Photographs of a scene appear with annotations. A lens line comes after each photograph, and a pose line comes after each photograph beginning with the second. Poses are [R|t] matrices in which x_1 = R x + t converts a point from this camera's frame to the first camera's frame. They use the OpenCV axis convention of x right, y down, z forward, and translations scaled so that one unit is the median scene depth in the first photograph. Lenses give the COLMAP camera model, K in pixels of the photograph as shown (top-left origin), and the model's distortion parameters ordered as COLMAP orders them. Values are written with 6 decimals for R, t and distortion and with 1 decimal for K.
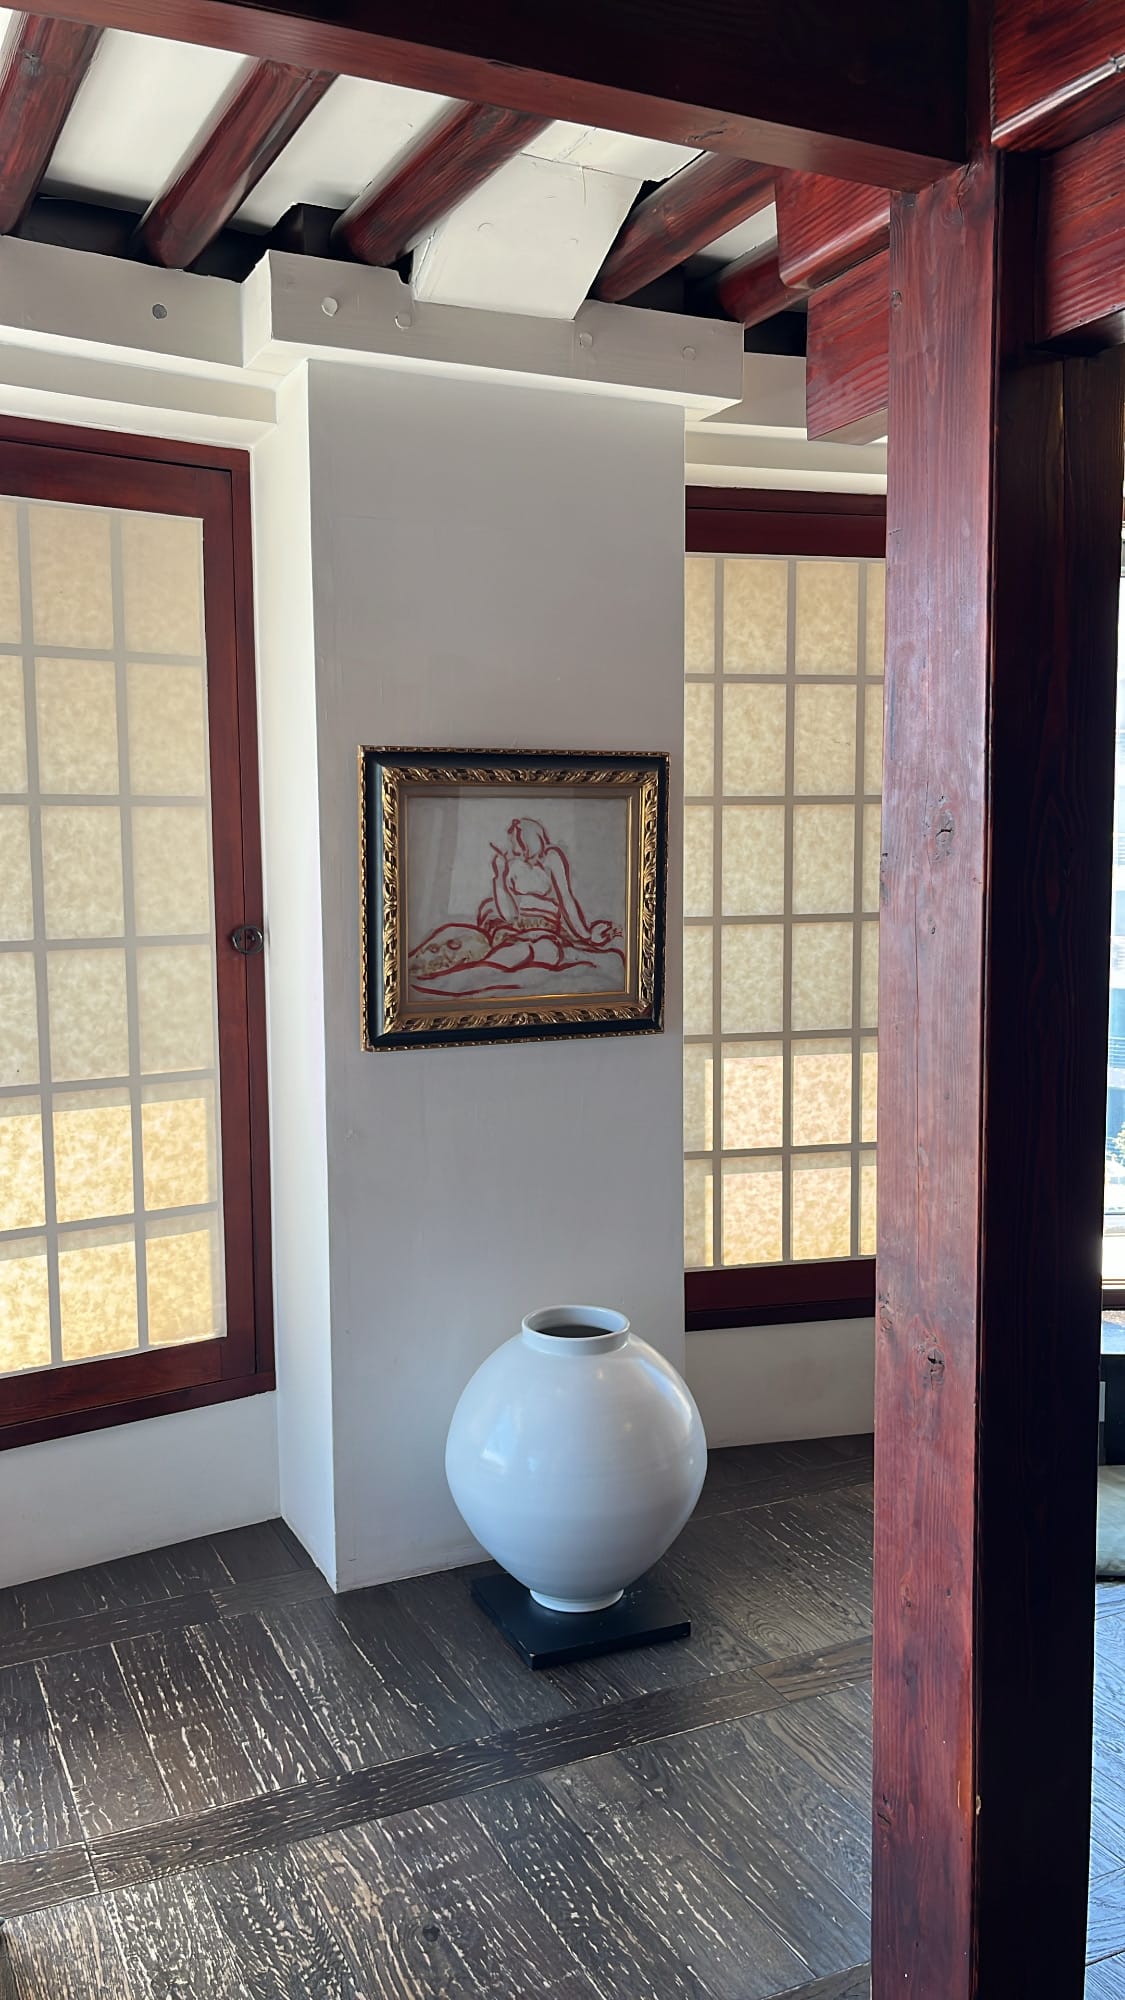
lens RADIAL K [[1575.7, 0, 554.6], [0, 1575.7, 997.3], [0, 0, 1]] dist [0.058314, -0.071197]
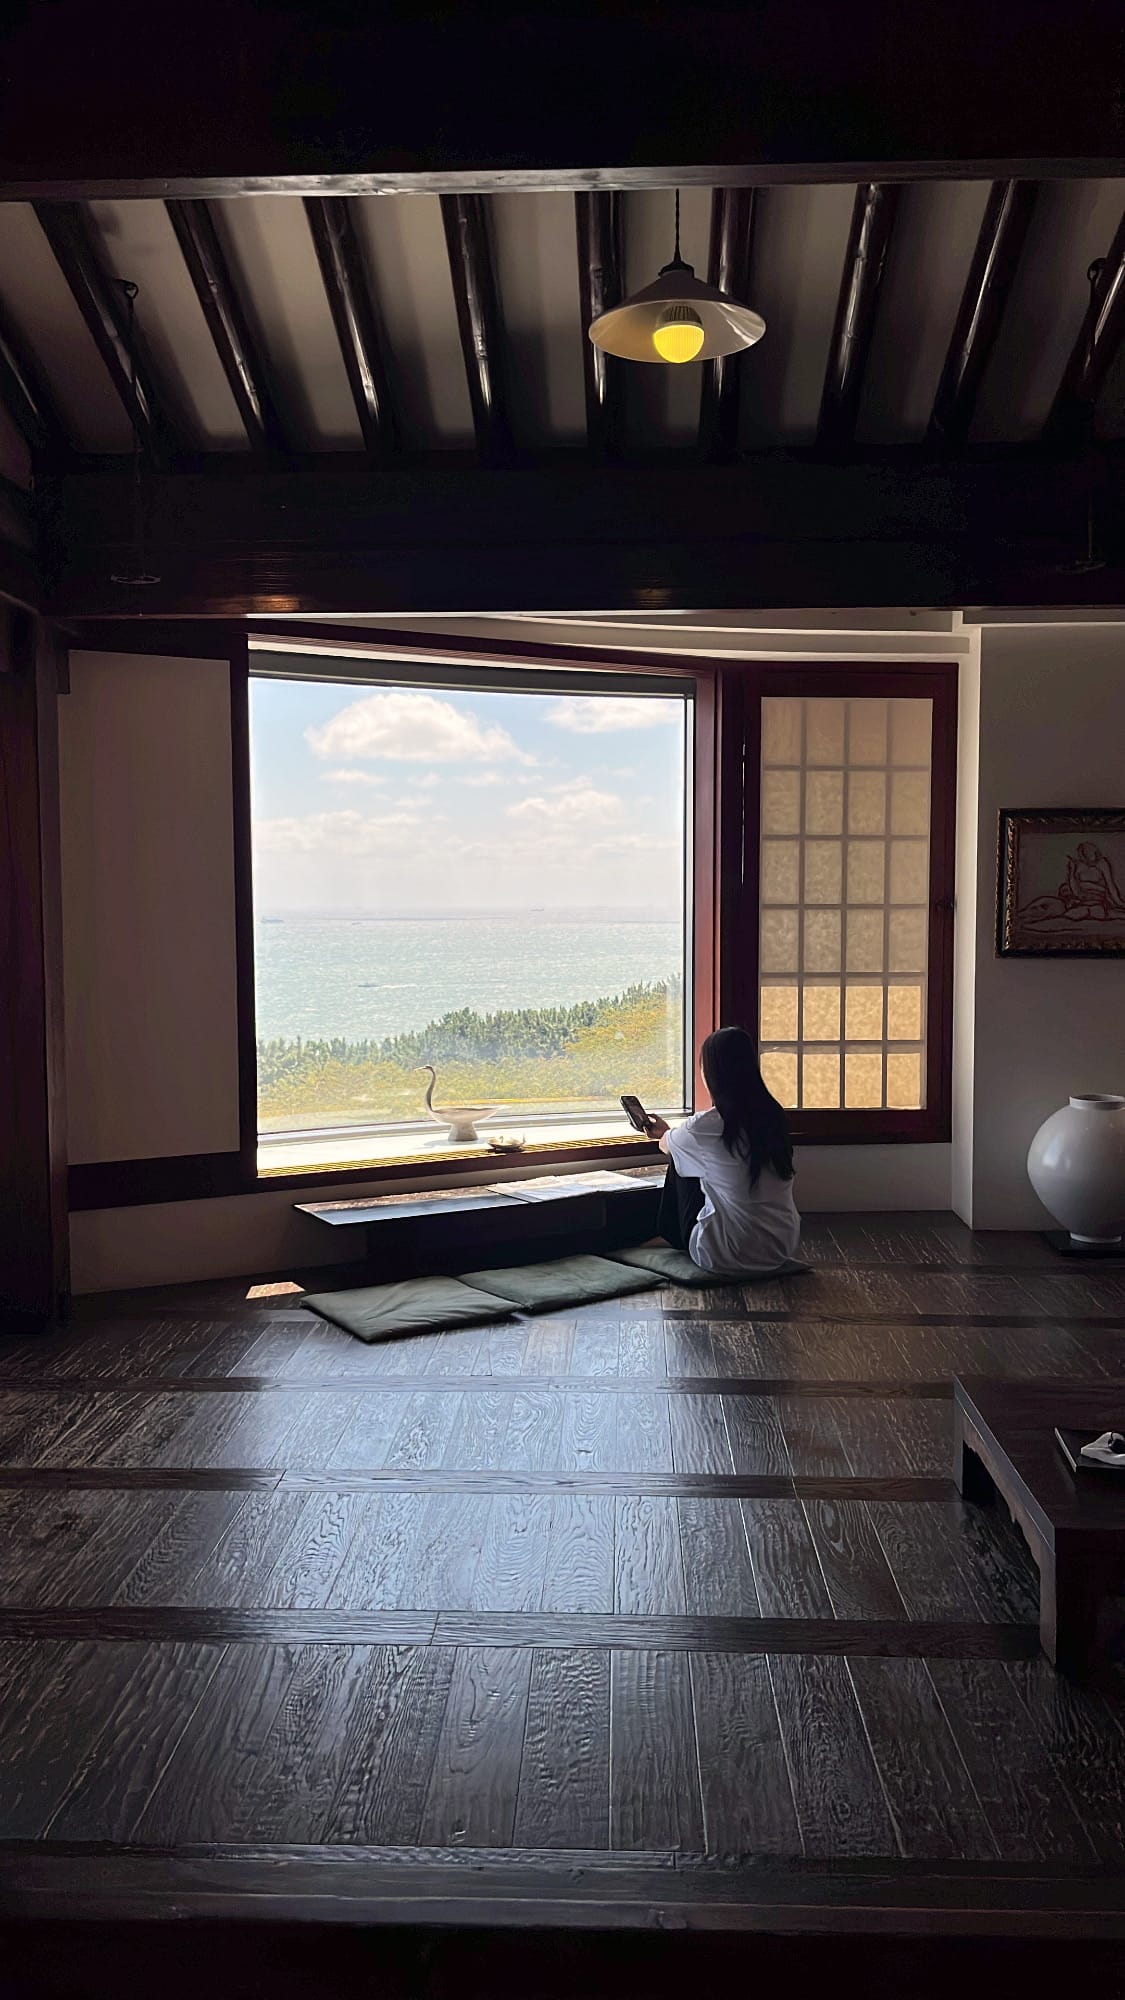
lens RADIAL K [[1575.7, 0, 554.6], [0, 1575.7, 997.3], [0, 0, 1]] dist [0.058314, -0.071197]
pose [[0.879880, 0.035641, -0.473857, 0.329712], [-0.055071, 0.998112, -0.027186, 0.163188], [0.471993, 0.050016, 0.880182, -1.005391]]
